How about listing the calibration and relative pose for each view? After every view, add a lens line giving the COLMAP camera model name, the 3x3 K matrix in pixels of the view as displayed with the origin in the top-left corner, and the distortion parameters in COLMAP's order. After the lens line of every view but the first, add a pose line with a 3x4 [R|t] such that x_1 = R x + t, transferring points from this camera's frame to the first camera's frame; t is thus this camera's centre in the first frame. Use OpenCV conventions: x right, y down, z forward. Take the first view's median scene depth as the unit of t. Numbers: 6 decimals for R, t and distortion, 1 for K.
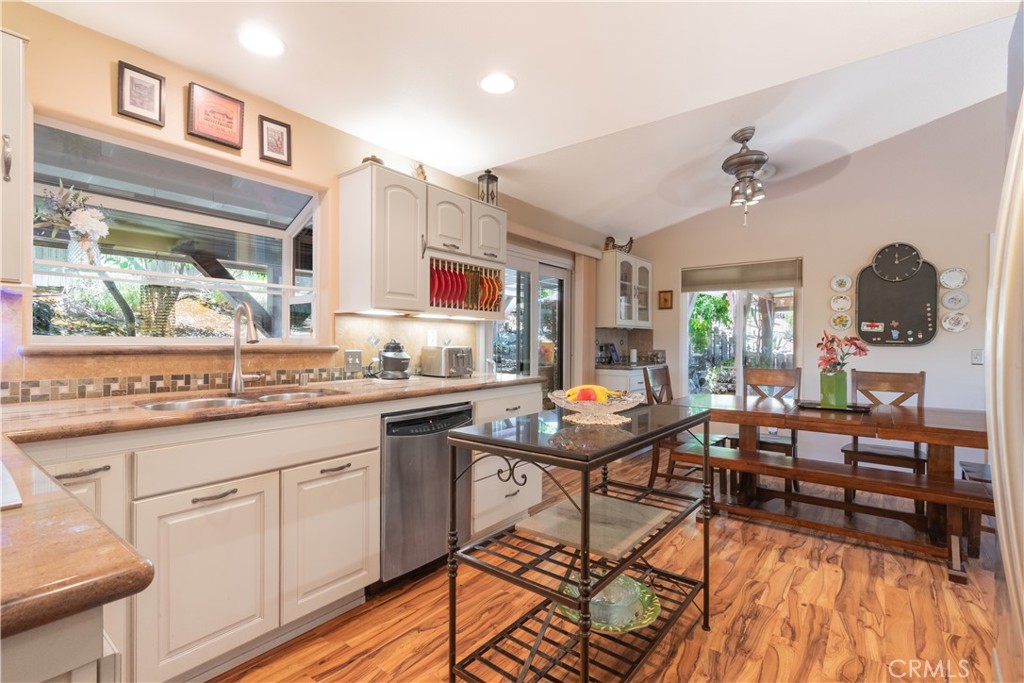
lens RADIAL K [[461.5, 0, 512.0], [0, 461.5, 341.5], [0, 0, 1]] dist [0.000693, 0.000032]
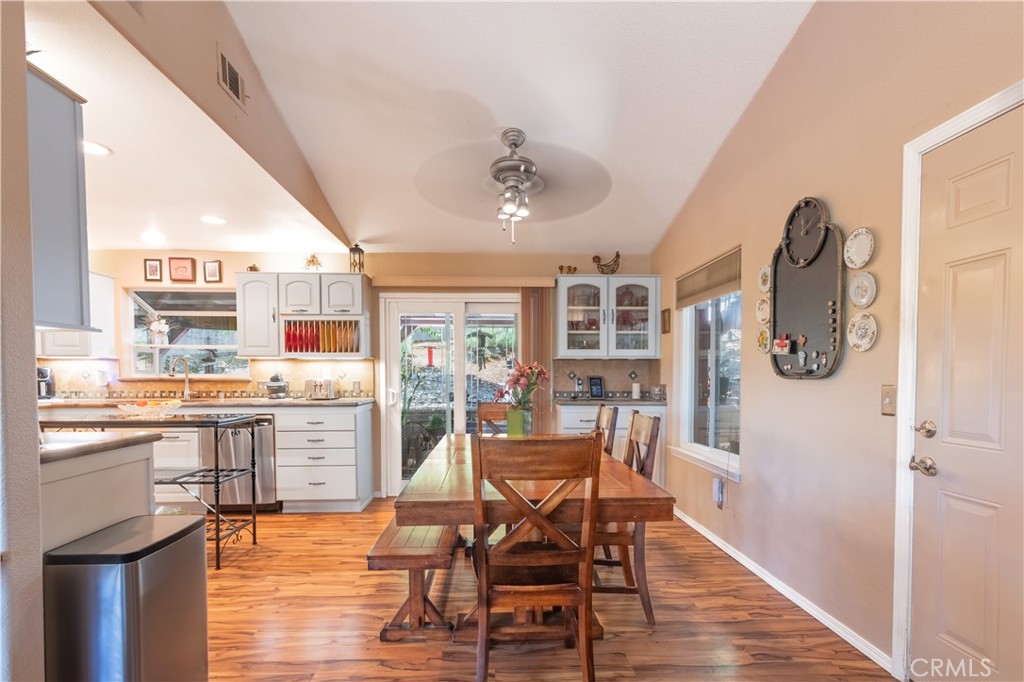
lens RADIAL K [[491.8, 0, 516.3], [0, 491.8, 389.8], [0, 0, 1]] dist [0.001135, 0.000162]
pose [[0.667304, 0.016935, -0.744593, 1.647749], [0.005013, 0.999617, 0.027228, 0.008049], [0.744768, -0.021903, 0.666964, 0.498899]]
